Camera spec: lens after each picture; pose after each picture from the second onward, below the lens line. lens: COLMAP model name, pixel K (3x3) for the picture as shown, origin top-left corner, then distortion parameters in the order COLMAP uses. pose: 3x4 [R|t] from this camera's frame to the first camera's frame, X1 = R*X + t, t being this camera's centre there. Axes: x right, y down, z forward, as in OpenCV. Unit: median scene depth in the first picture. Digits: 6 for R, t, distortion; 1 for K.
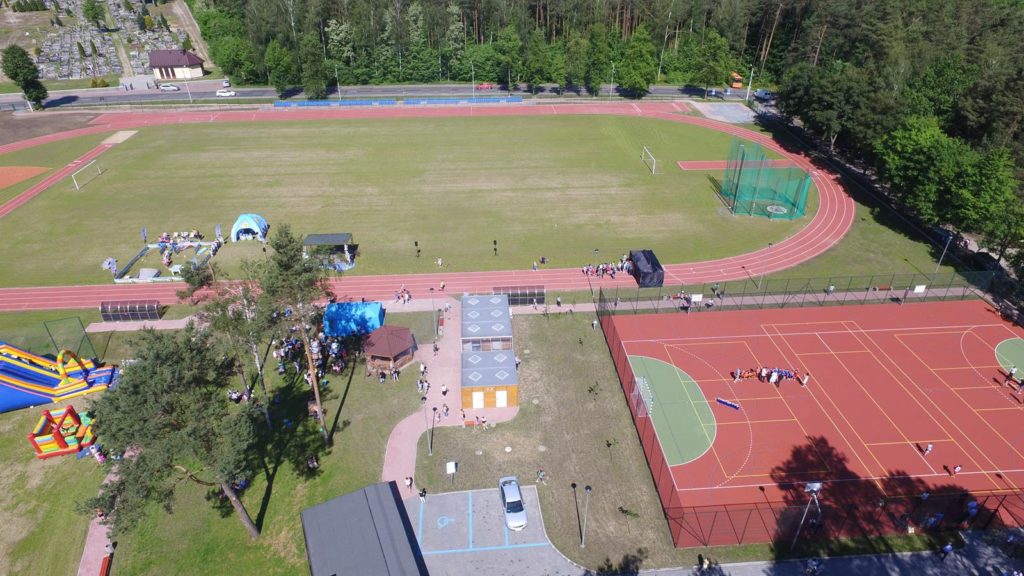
lens RADIAL K [[595.0, 0, 511.5], [0, 595.0, 283.6], [0, 0, 1]] dist [-0.012261, 0.016119]
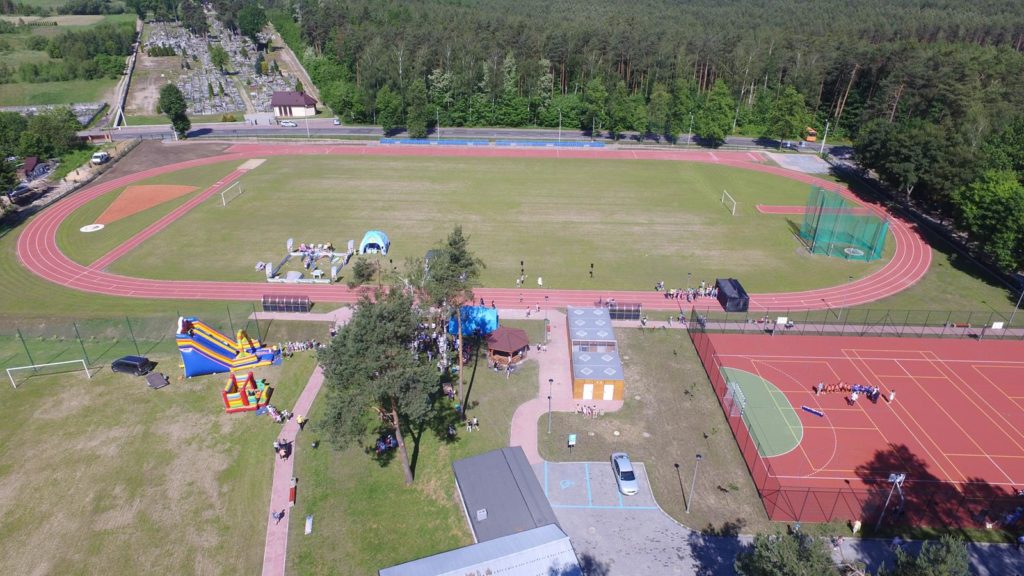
lens RADIAL K [[595.0, 0, 511.5], [0, 595.0, 283.6], [0, 0, 1]] dist [-0.012261, 0.016119]
pose [[0.994784, 0.054361, -0.086315, -0.074733], [-0.060781, 0.995436, -0.073574, 0.051860], [0.081922, 0.078437, 0.993547, -0.111024]]
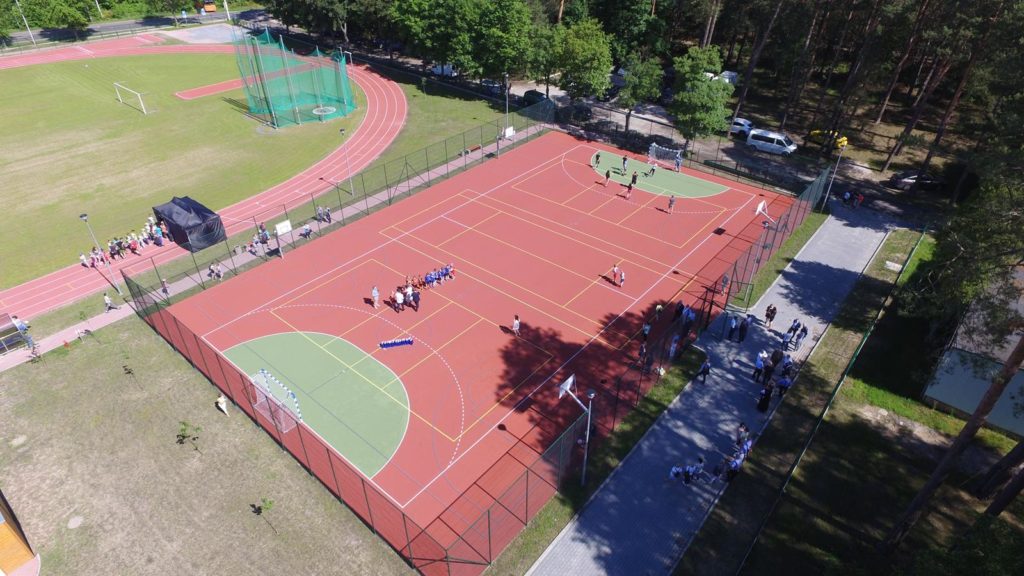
lens RADIAL K [[595.0, 0, 511.5], [0, 595.0, 283.6], [0, 0, 1]] dist [-0.012261, 0.016119]
pose [[0.697370, -0.407356, 0.589691, 0.053907], [0.377829, 0.908111, 0.180497, 0.043957], [-0.609032, 0.096929, 0.787201, 0.247142]]
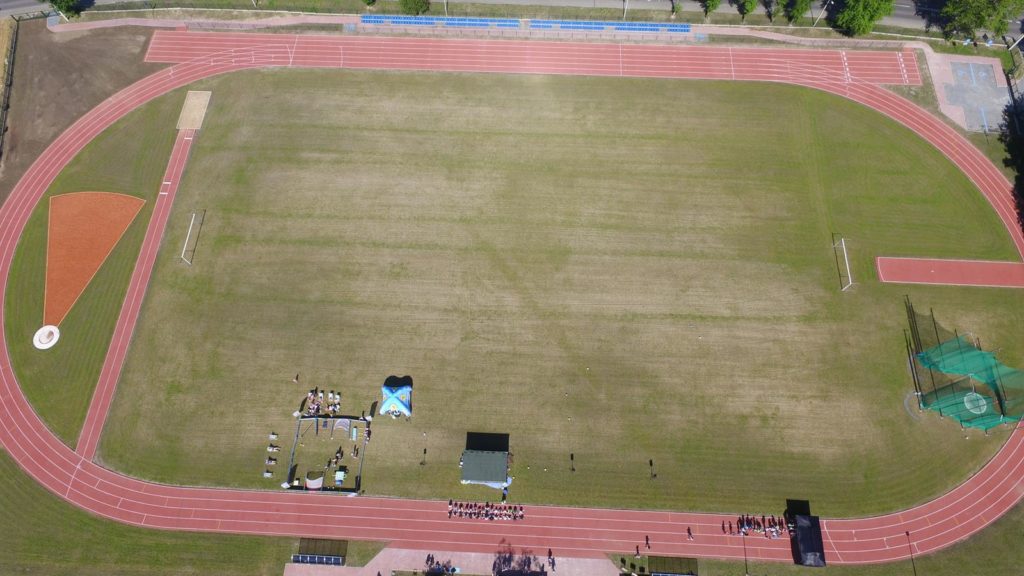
lens RADIAL K [[595.0, 0, 511.5], [0, 595.0, 283.6], [0, 0, 1]] dist [-0.012261, 0.016119]
pose [[0.993035, 0.104815, -0.053816, -0.222293], [-0.054369, 0.812854, 0.579924, -0.806756], [0.104529, -0.572959, 0.812891, 0.346161]]
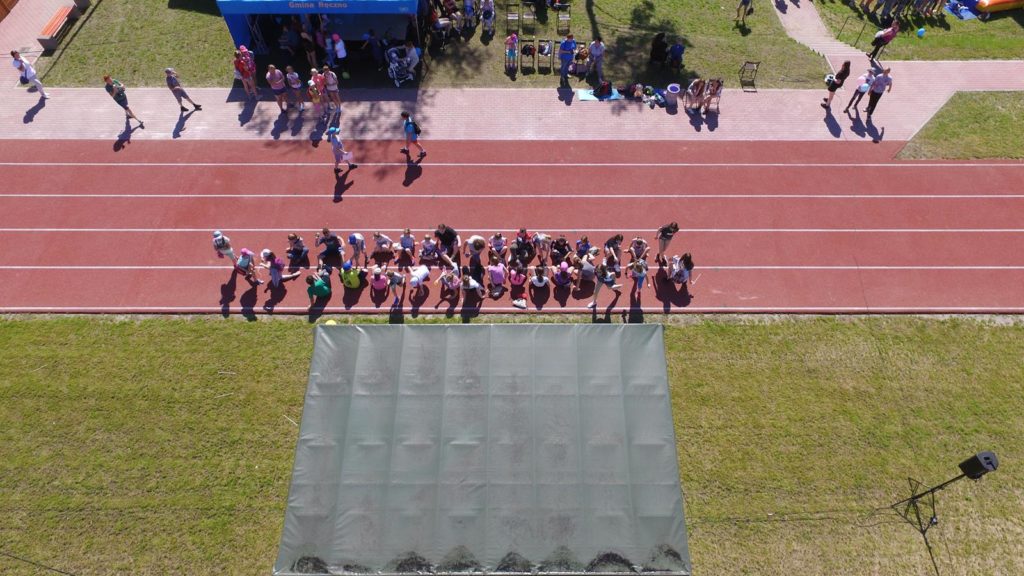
lens RADIAL K [[595.0, 0, 511.5], [0, 595.0, 283.6], [0, 0, 1]] dist [-0.012261, 0.016119]
pose [[-0.997662, -0.058764, 0.034881, -0.287721], [0.031877, 0.051303, 0.998174, -0.175566], [-0.060447, 0.996953, -0.049310, 0.884102]]
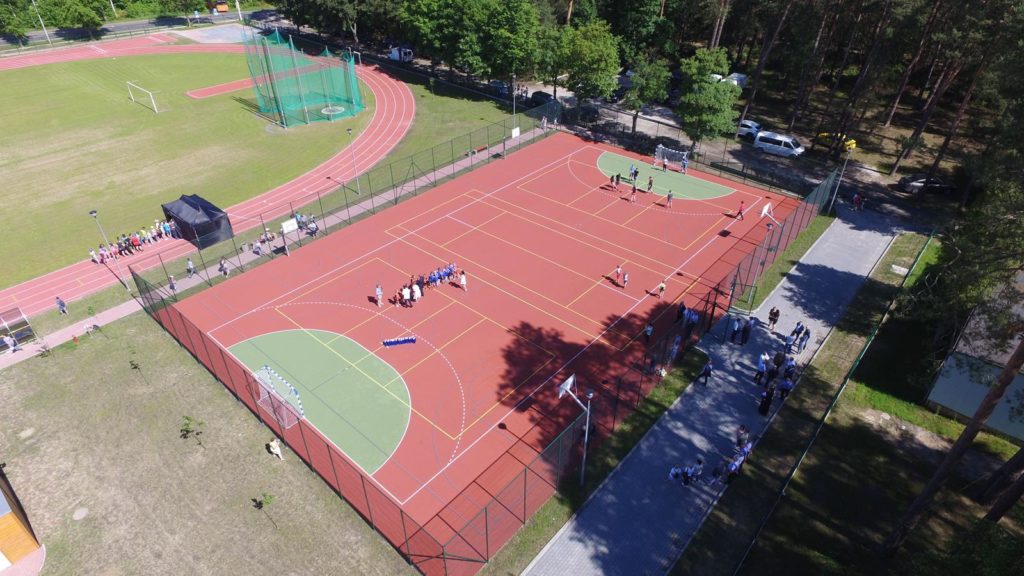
lens RADIAL K [[595.0, 0, 511.5], [0, 595.0, 283.6], [0, 0, 1]] dist [-0.012261, 0.016119]
pose [[0.709824, -0.399418, 0.580185, 0.055707], [0.371307, 0.912125, 0.173663, 0.046066], [-0.598566, 0.092157, 0.795755, 0.243370]]
